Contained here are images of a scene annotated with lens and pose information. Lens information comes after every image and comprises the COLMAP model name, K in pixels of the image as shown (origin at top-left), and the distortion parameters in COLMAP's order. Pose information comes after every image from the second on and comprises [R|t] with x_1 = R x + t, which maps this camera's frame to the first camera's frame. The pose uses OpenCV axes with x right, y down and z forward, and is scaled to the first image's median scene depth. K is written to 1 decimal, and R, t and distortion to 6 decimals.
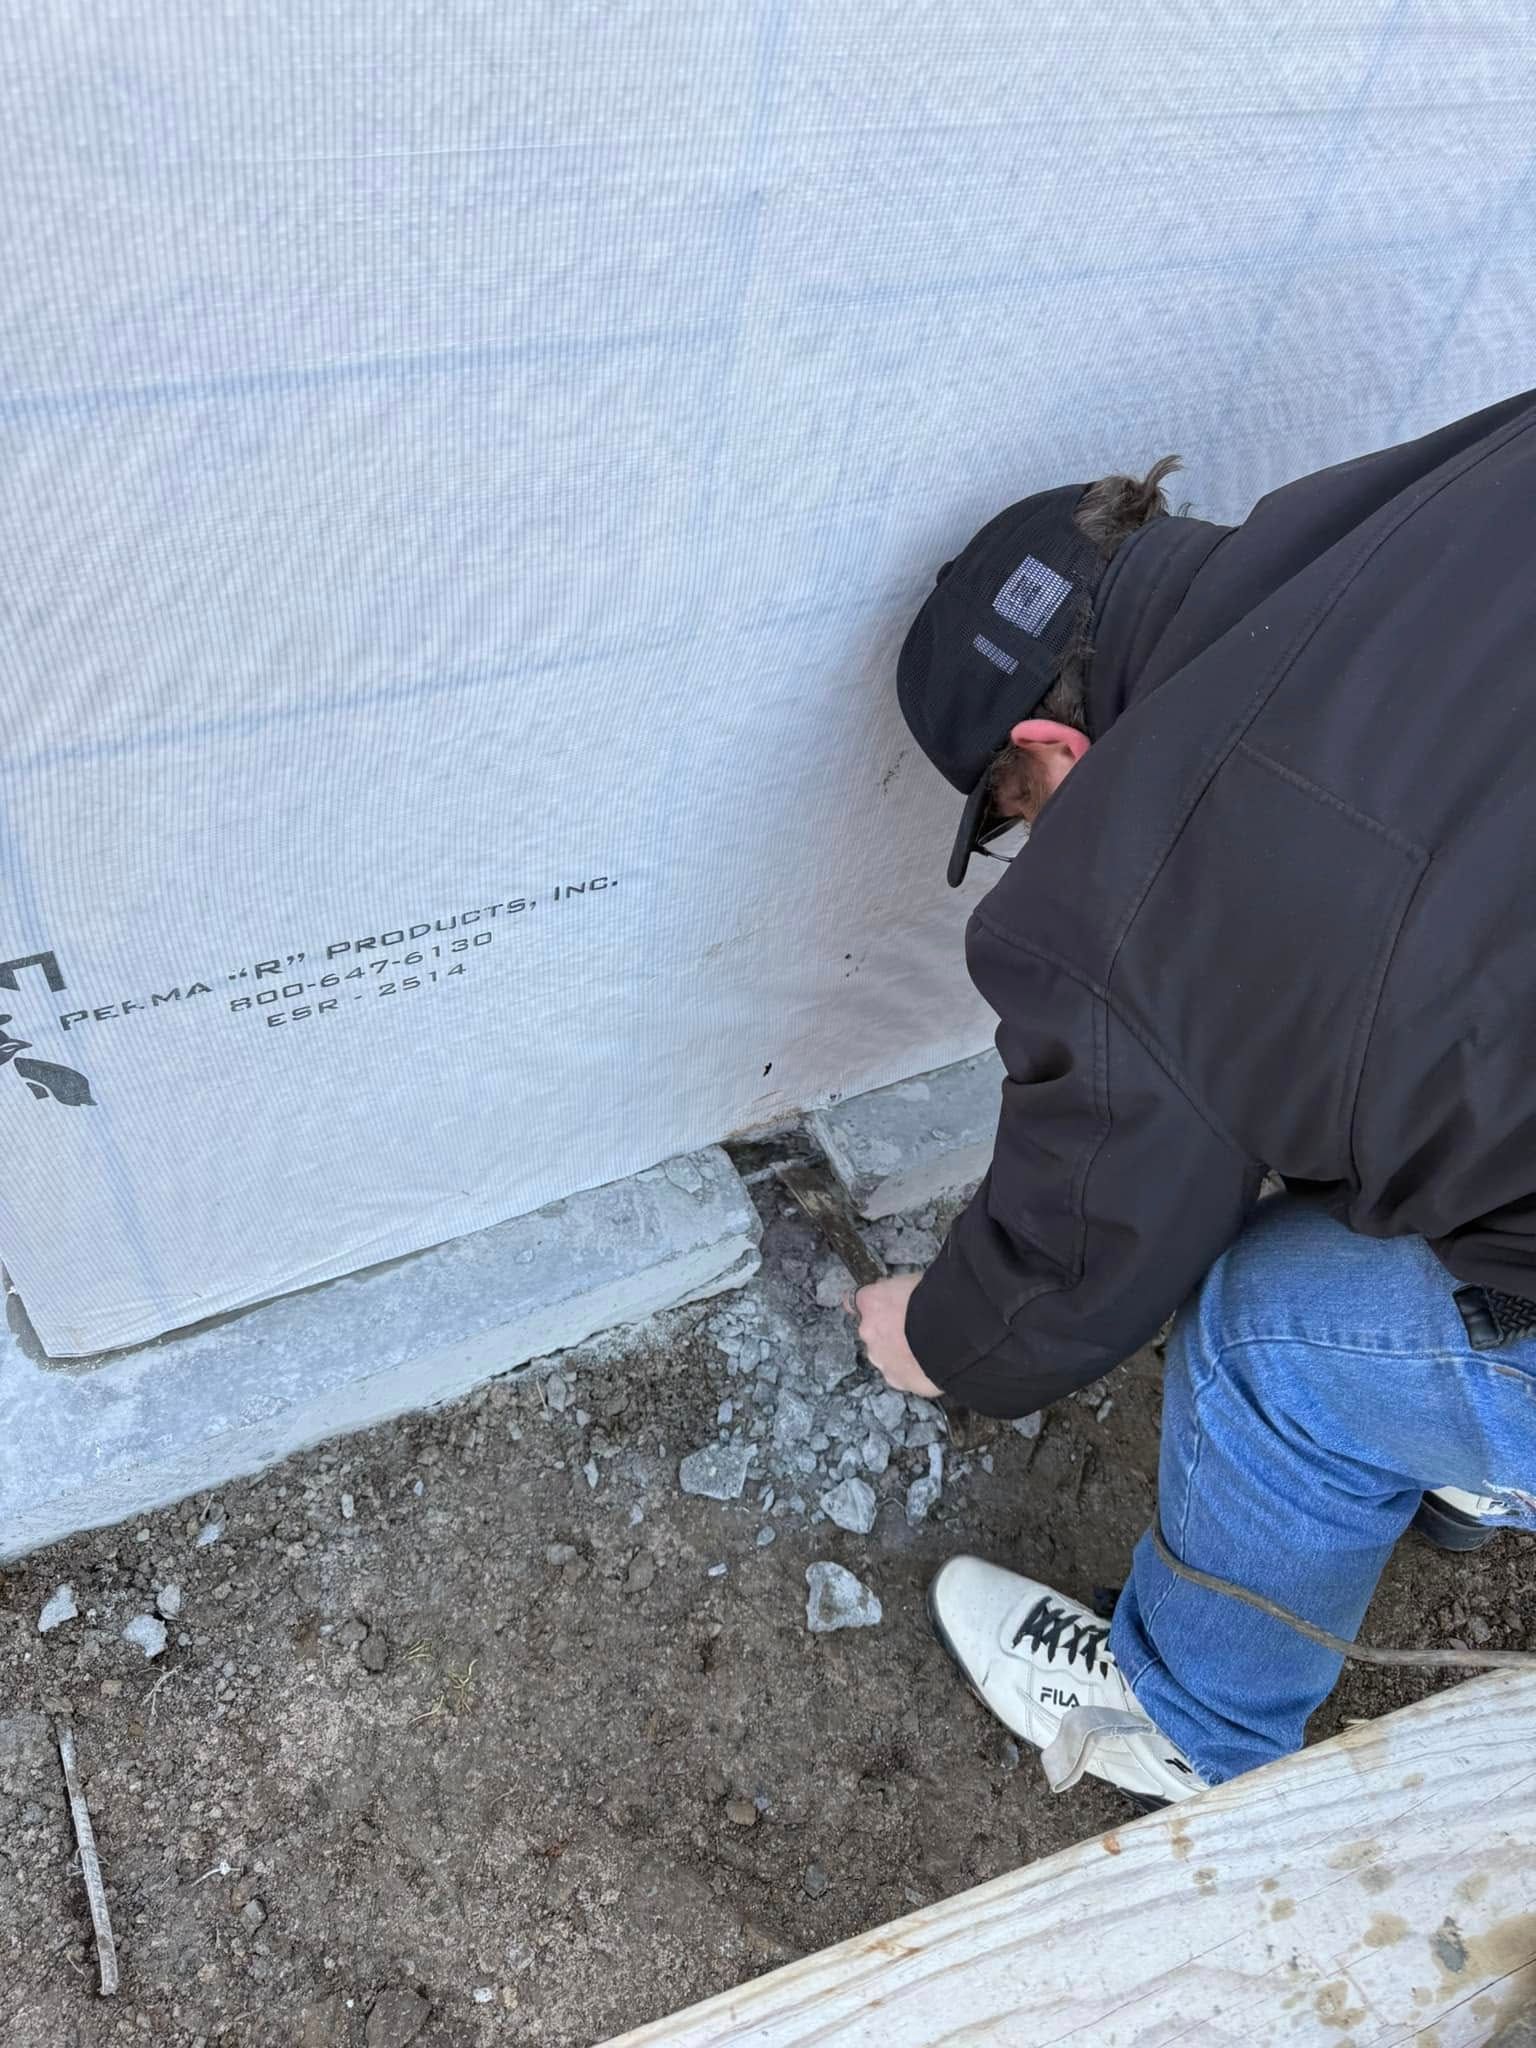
lens RADIAL K [[1490.7, 0, 768.0], [0, 1490.7, 1024.0], [0, 0, 1]] dist [0.035012, -0.042502]
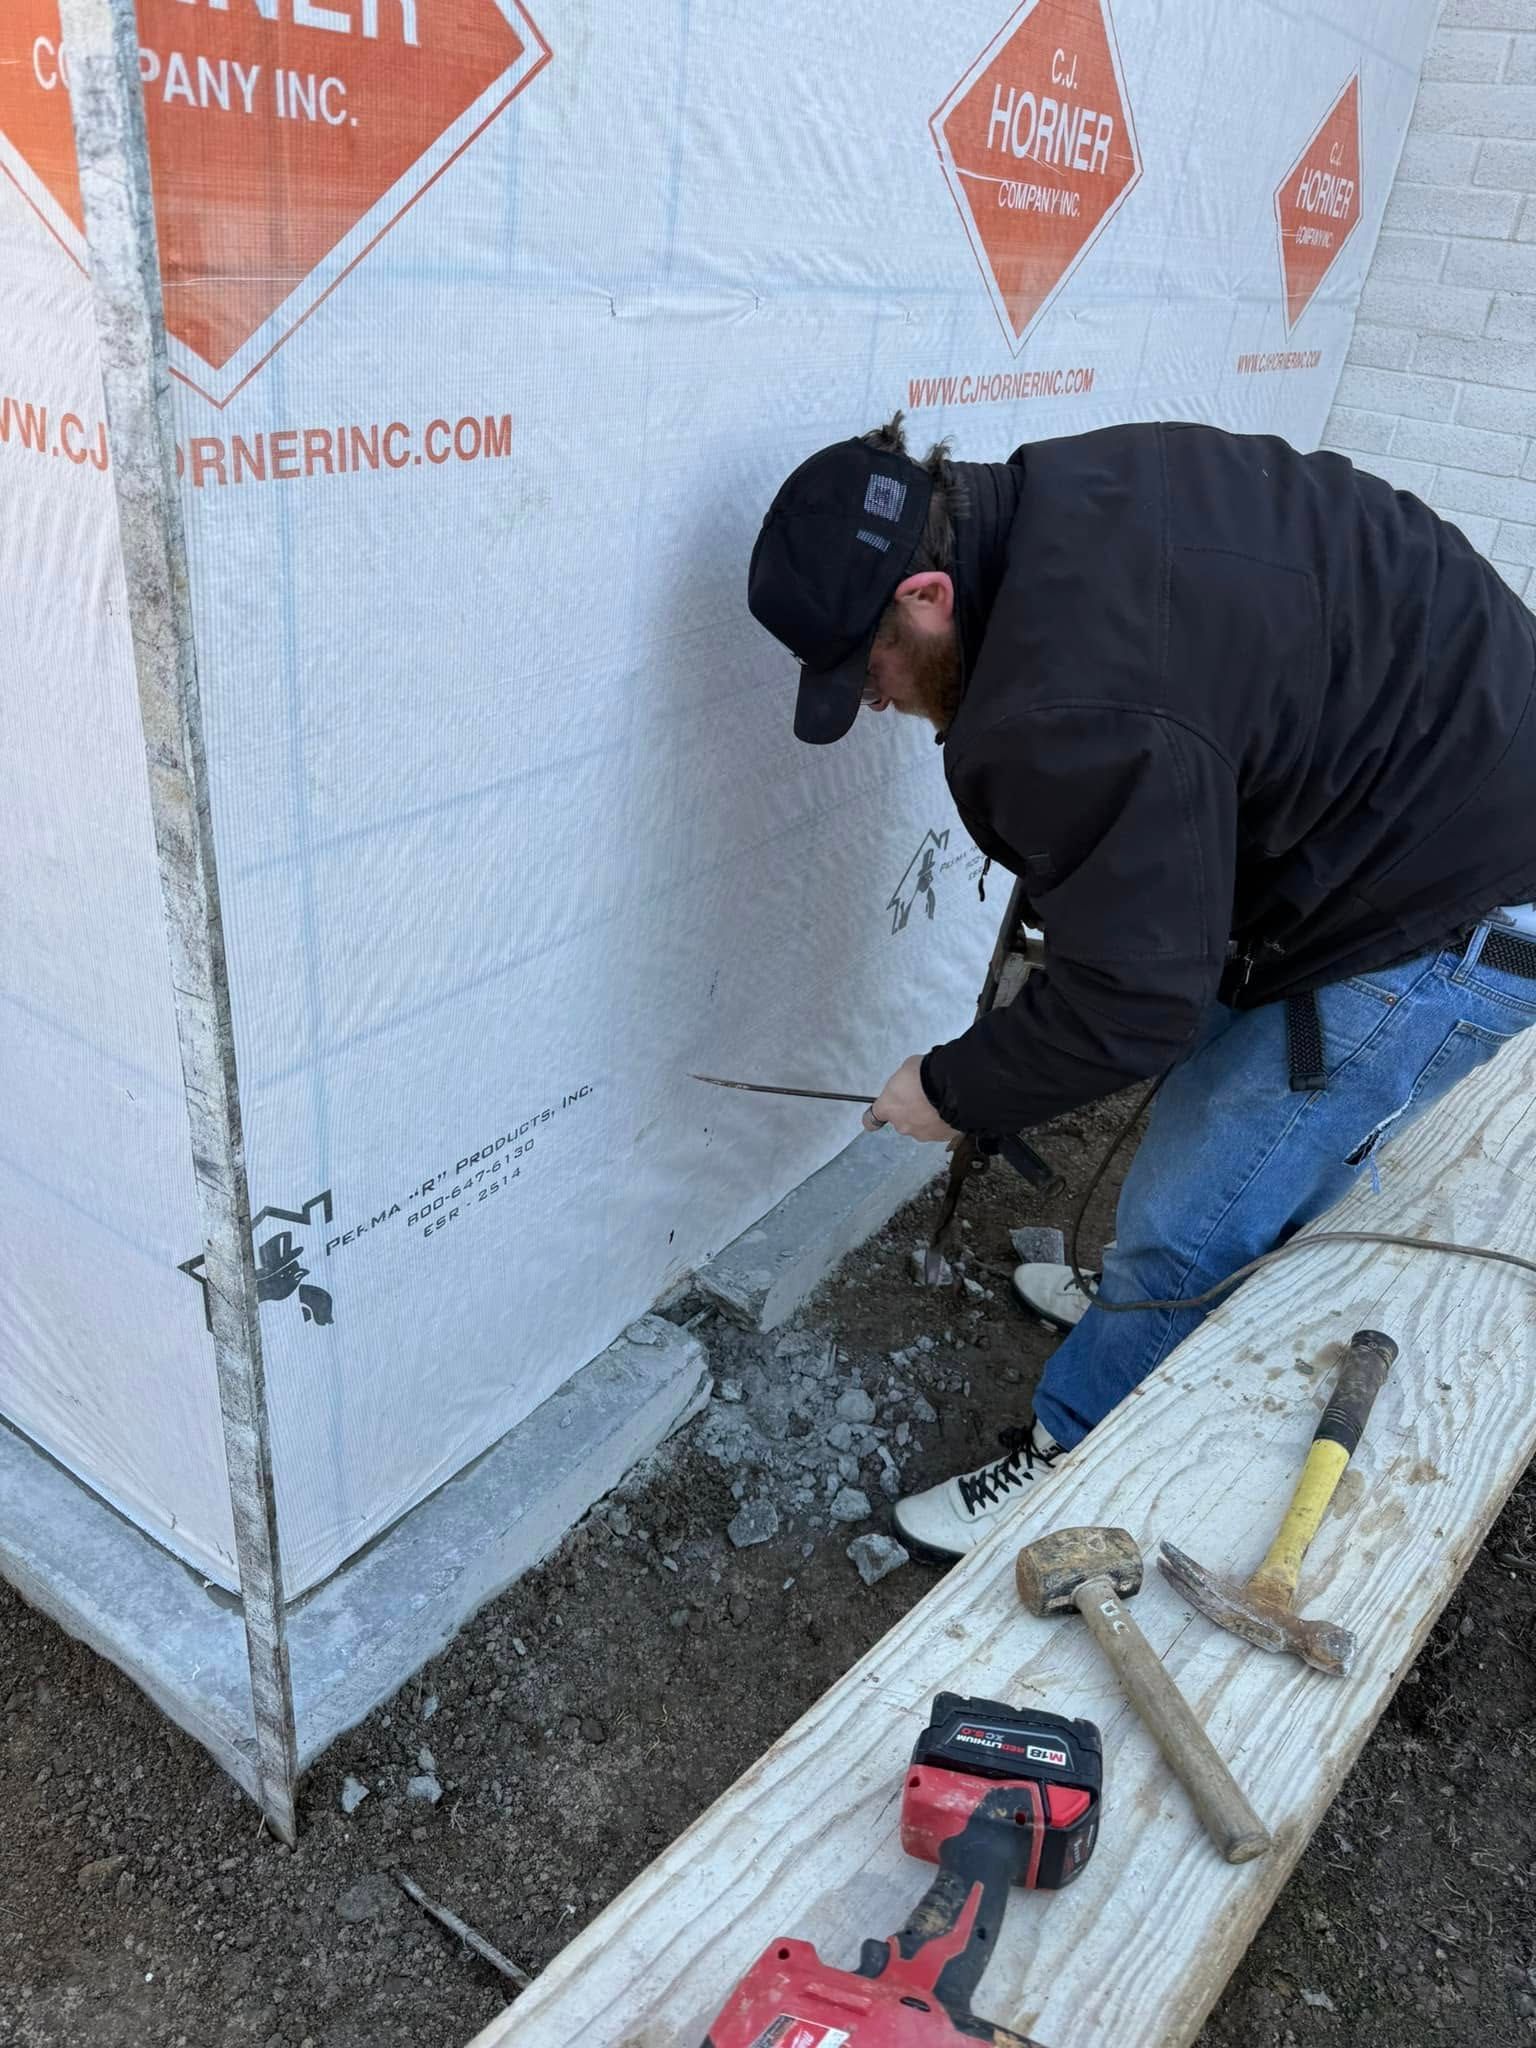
lens RADIAL K [[1571.5, 0, 765.7], [0, 1571.5, 1006.1], [0, 0, 1]] dist [0.039945, -0.052938]
pose [[0.875520, -0.279766, 0.393949, -0.502267], [0.394662, 0.884441, -0.249011, 0.273459], [-0.278760, 0.373491, 0.884758, -0.471275]]
